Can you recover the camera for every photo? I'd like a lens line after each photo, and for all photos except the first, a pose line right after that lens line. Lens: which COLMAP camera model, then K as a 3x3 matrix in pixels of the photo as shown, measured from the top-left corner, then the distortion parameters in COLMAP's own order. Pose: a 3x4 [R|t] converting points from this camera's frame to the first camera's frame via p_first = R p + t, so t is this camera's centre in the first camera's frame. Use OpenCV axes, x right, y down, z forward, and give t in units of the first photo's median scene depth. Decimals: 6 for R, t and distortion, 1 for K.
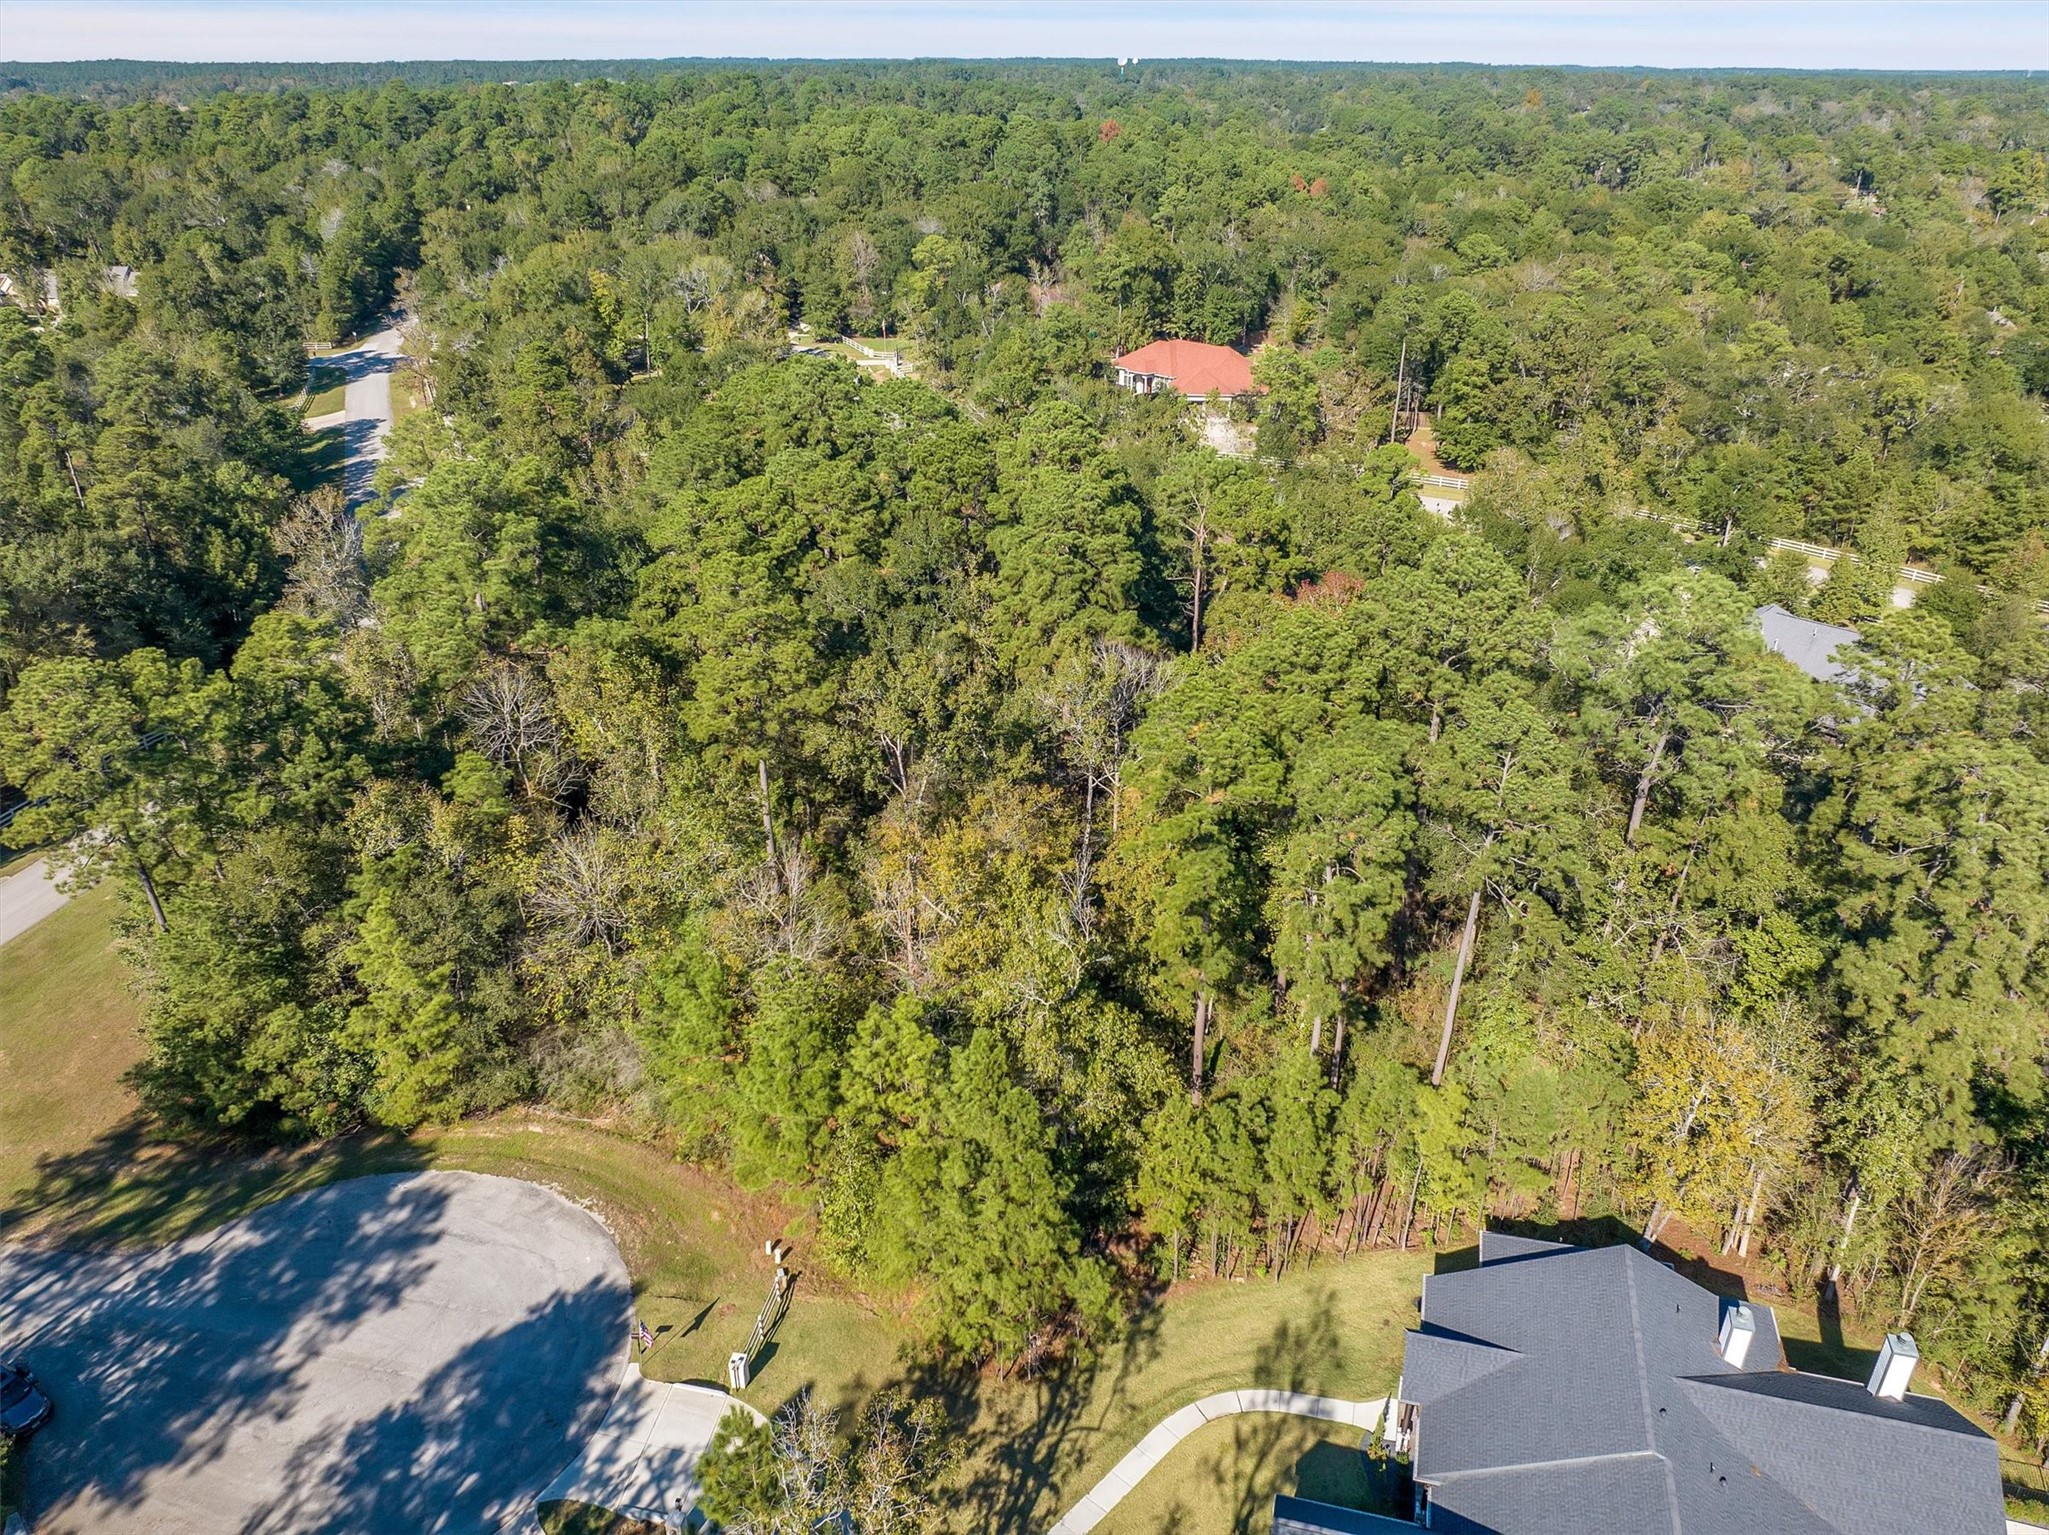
lens RADIAL K [[1453.6, 0, 1020.3], [0, 1453.6, 767.0], [0, 0, 1]] dist [-0.050802, 0.027296]
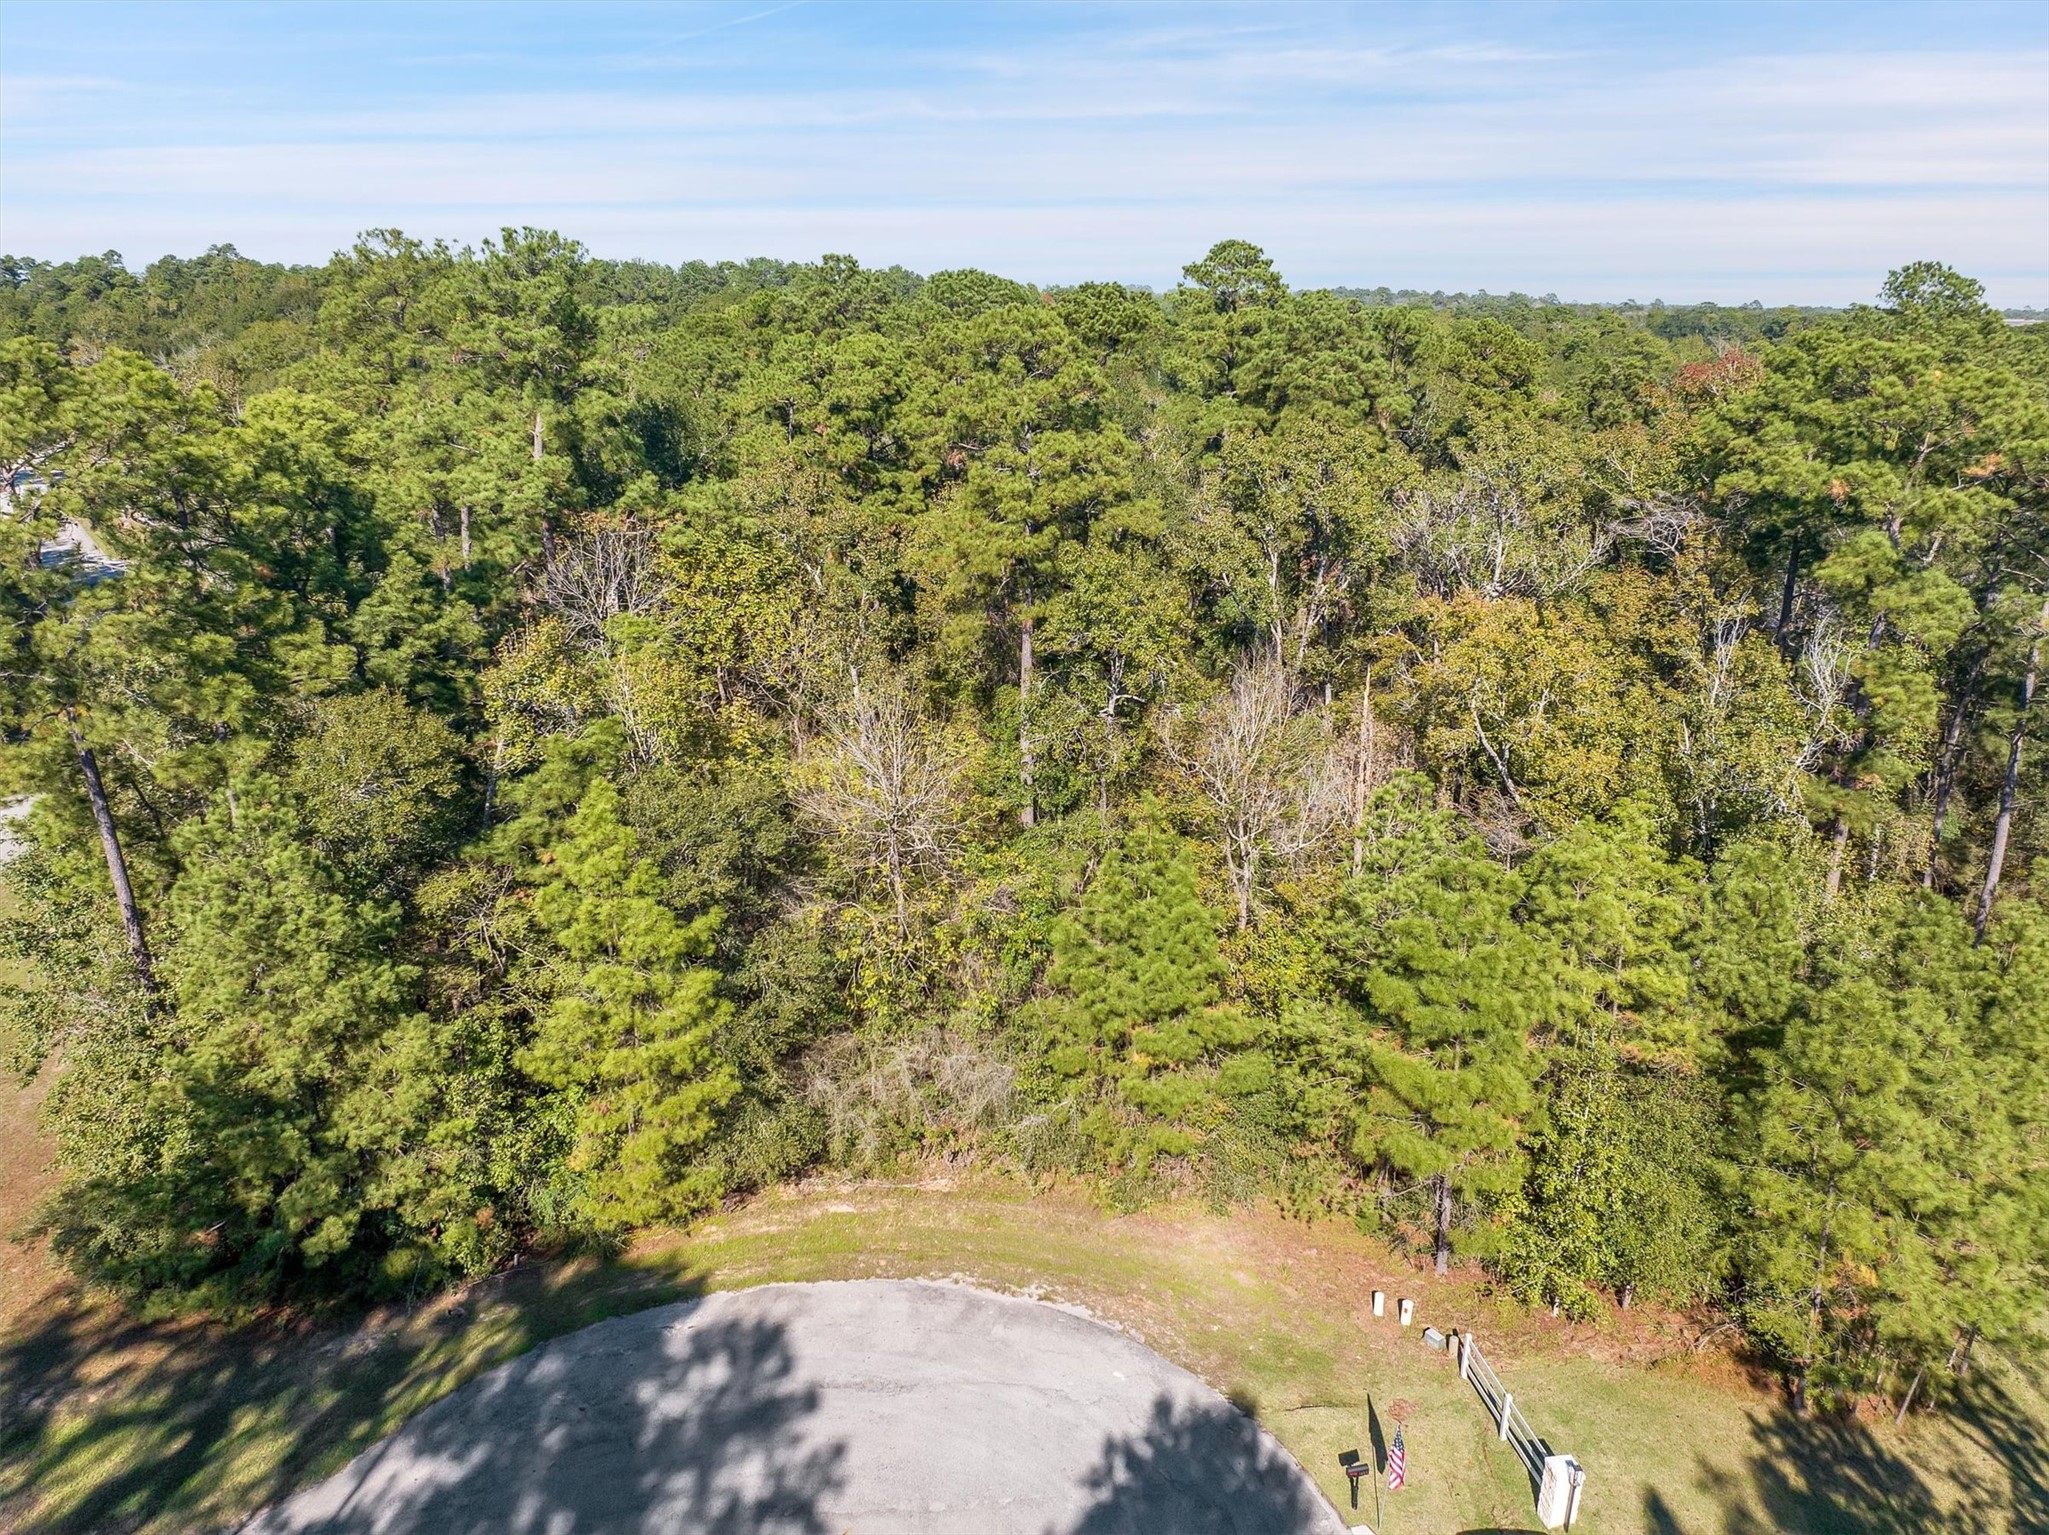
lens RADIAL K [[1453.6, 0, 1020.3], [0, 1453.6, 767.0], [0, 0, 1]] dist [-0.050802, 0.027296]
pose [[0.962512, -0.075563, 0.260500, -0.427579], [0.114050, 0.984132, -0.135932, 0.172902], [-0.246095, 0.160546, 0.955857, 0.423577]]
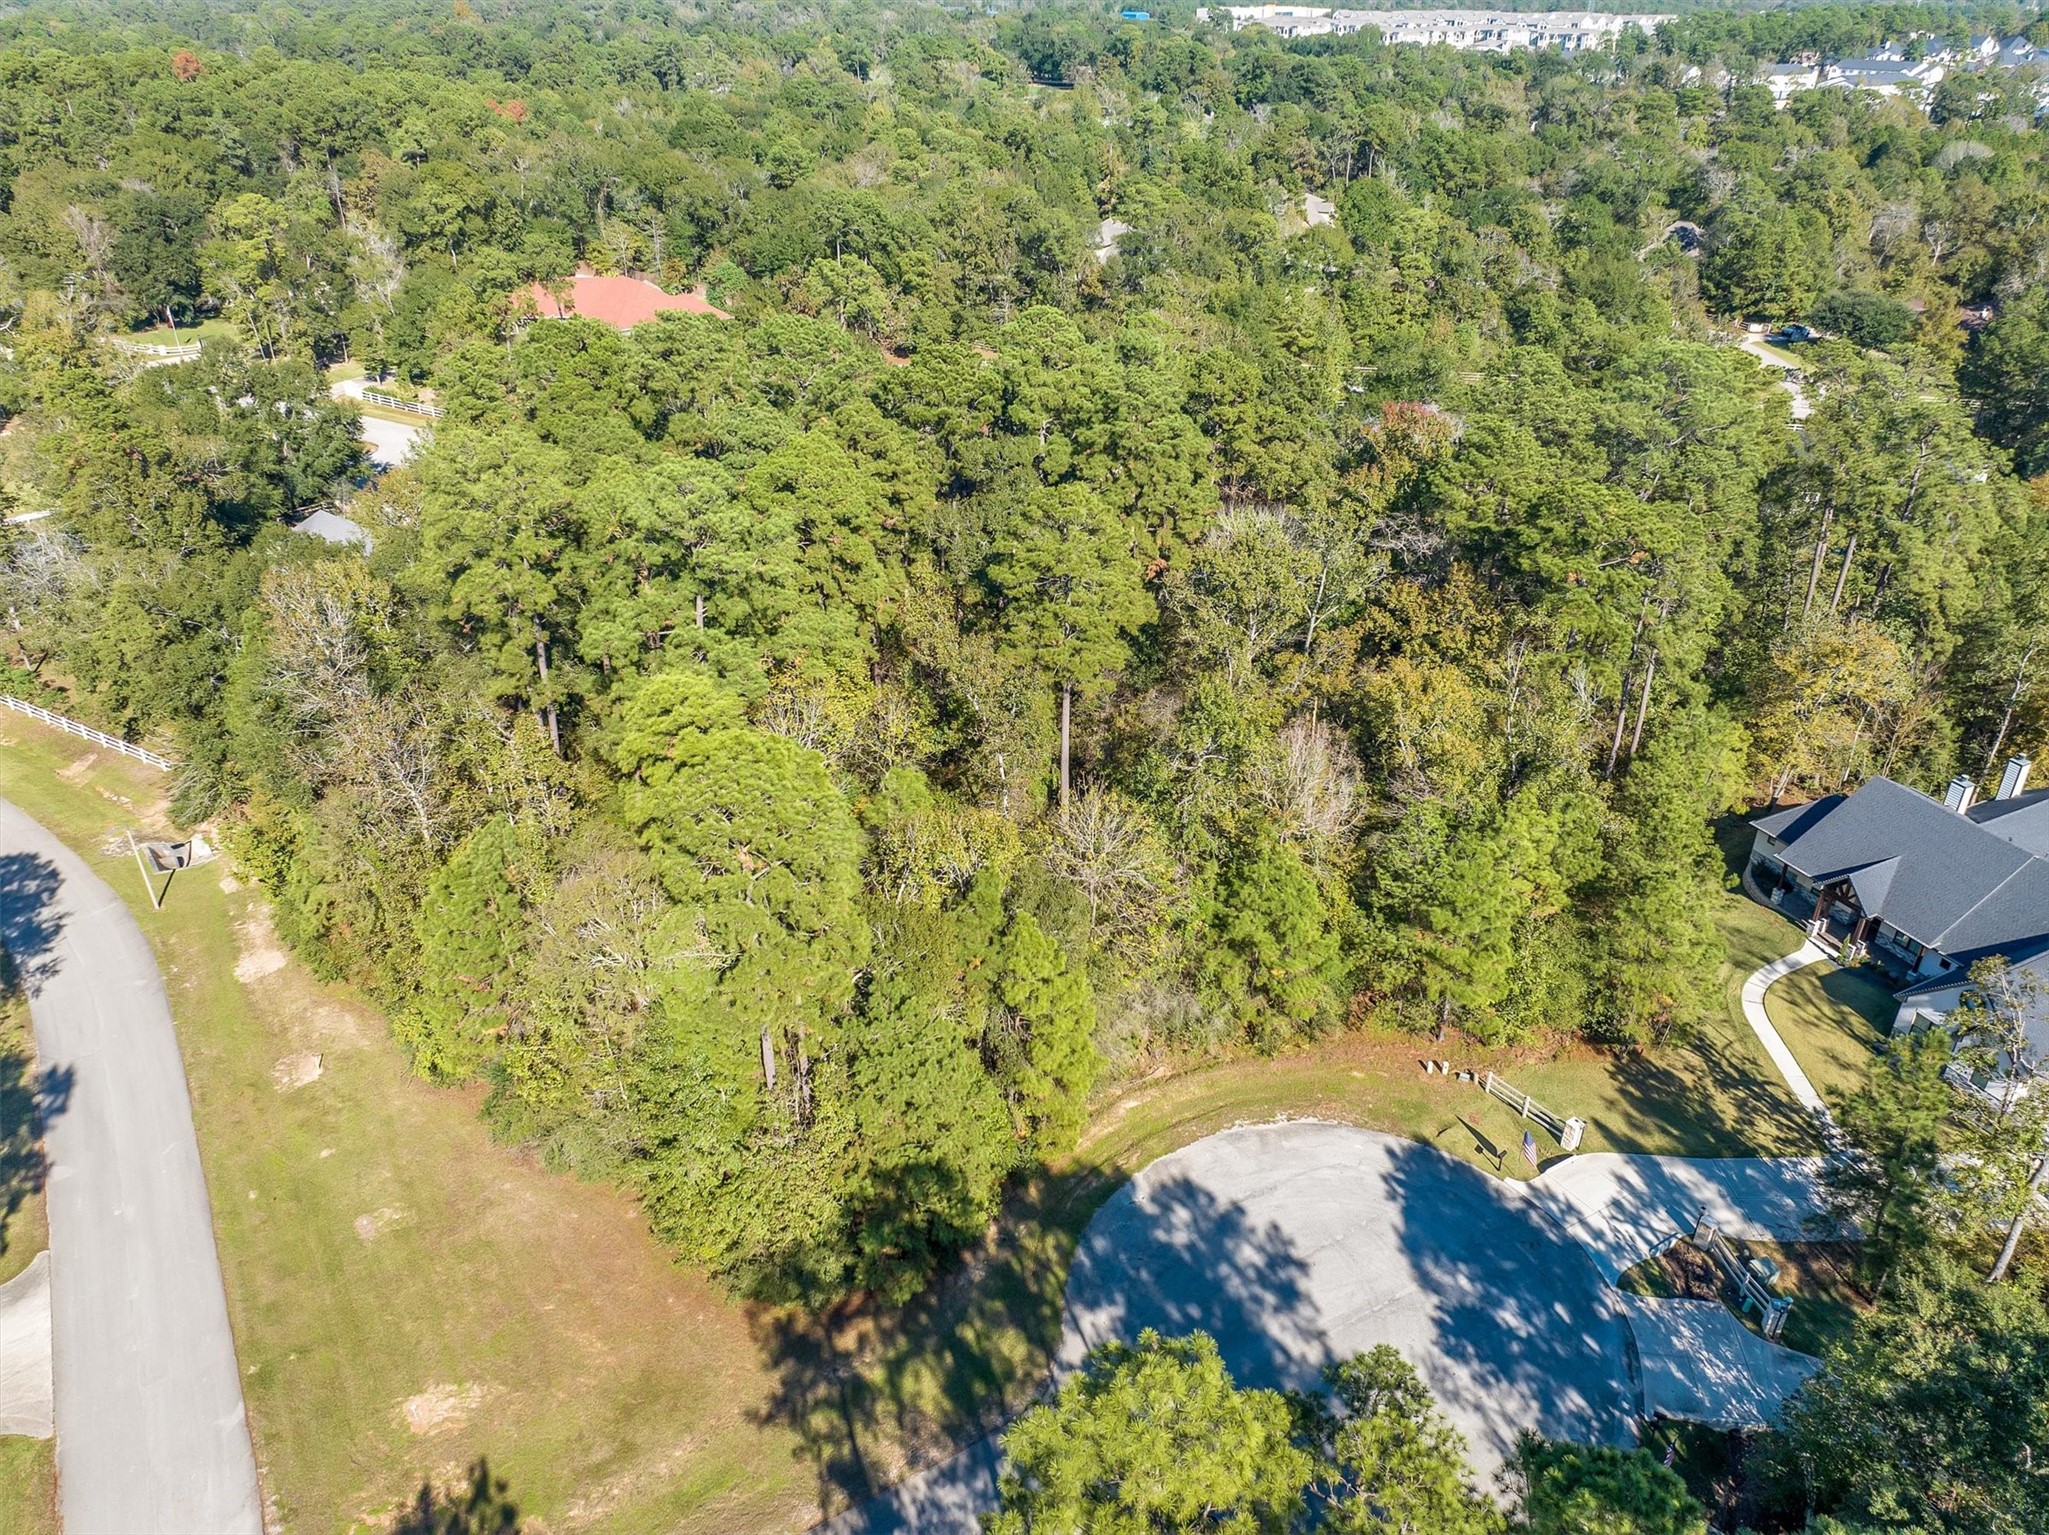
lens RADIAL K [[1453.6, 0, 1020.3], [0, 1453.6, 767.0], [0, 0, 1]] dist [-0.050802, 0.027296]
pose [[0.749092, -0.322537, 0.578646, -0.932941], [0.292884, 0.944714, 0.147427, -0.134954], [-0.594205, 0.059039, 0.802144, 0.269248]]
